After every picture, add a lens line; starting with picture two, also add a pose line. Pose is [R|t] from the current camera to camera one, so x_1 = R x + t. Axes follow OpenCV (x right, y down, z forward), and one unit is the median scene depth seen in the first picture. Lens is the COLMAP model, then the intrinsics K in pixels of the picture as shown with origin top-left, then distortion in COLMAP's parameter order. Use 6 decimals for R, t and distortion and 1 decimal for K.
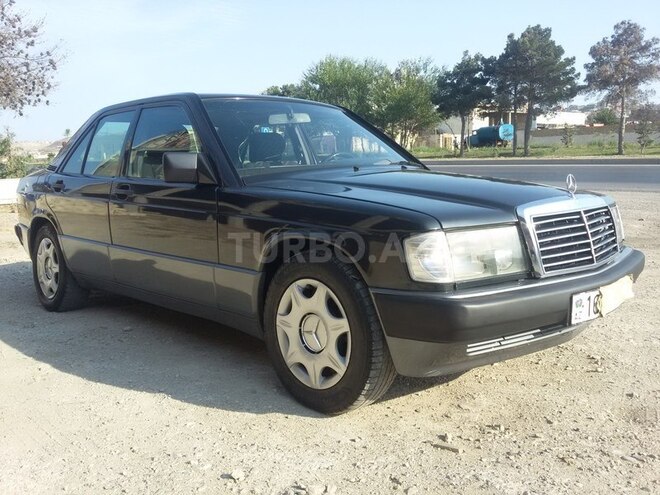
lens RADIAL K [[630.0, 0, 329.8], [0, 630.0, 247.8], [0, 0, 1]] dist [0.006379, 0.000000]
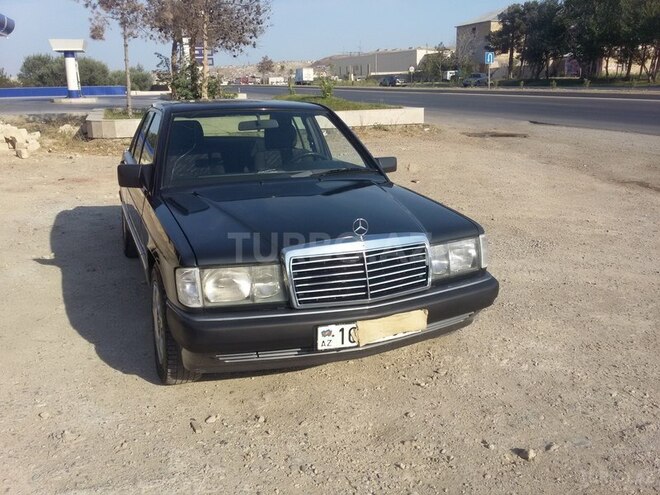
lens RADIAL K [[630.0, 0, 334.5], [0, 630.0, 267.2], [0, 0, 1]] dist [0.006379, 0.000000]
pose [[0.936094, 0.114741, -0.332510, 0.776897], [-0.064782, 0.985368, 0.157649, -0.221143], [0.345734, -0.126034, 0.929830, -0.090942]]
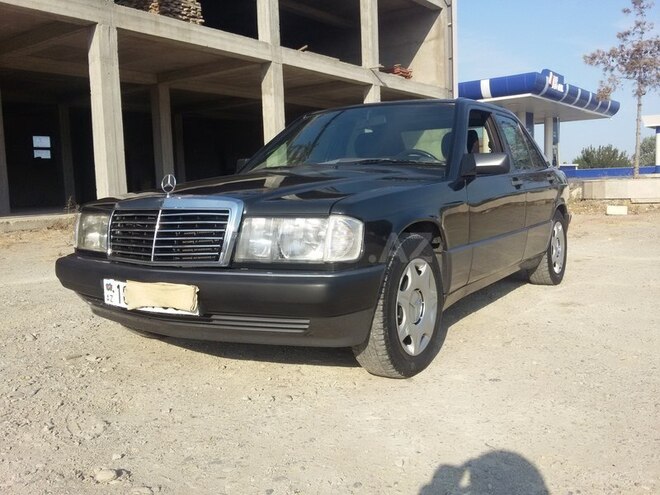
lens RADIAL K [[630.0, 0, 328.9], [0, 630.0, 248.7], [0, 0, 1]] dist [0.006379, 0.000000]
pose [[0.249512, 0.116138, -0.961382, 1.571330], [-0.116074, 0.989211, 0.089375, -0.130004], [0.961390, 0.089291, 0.260301, 1.058779]]
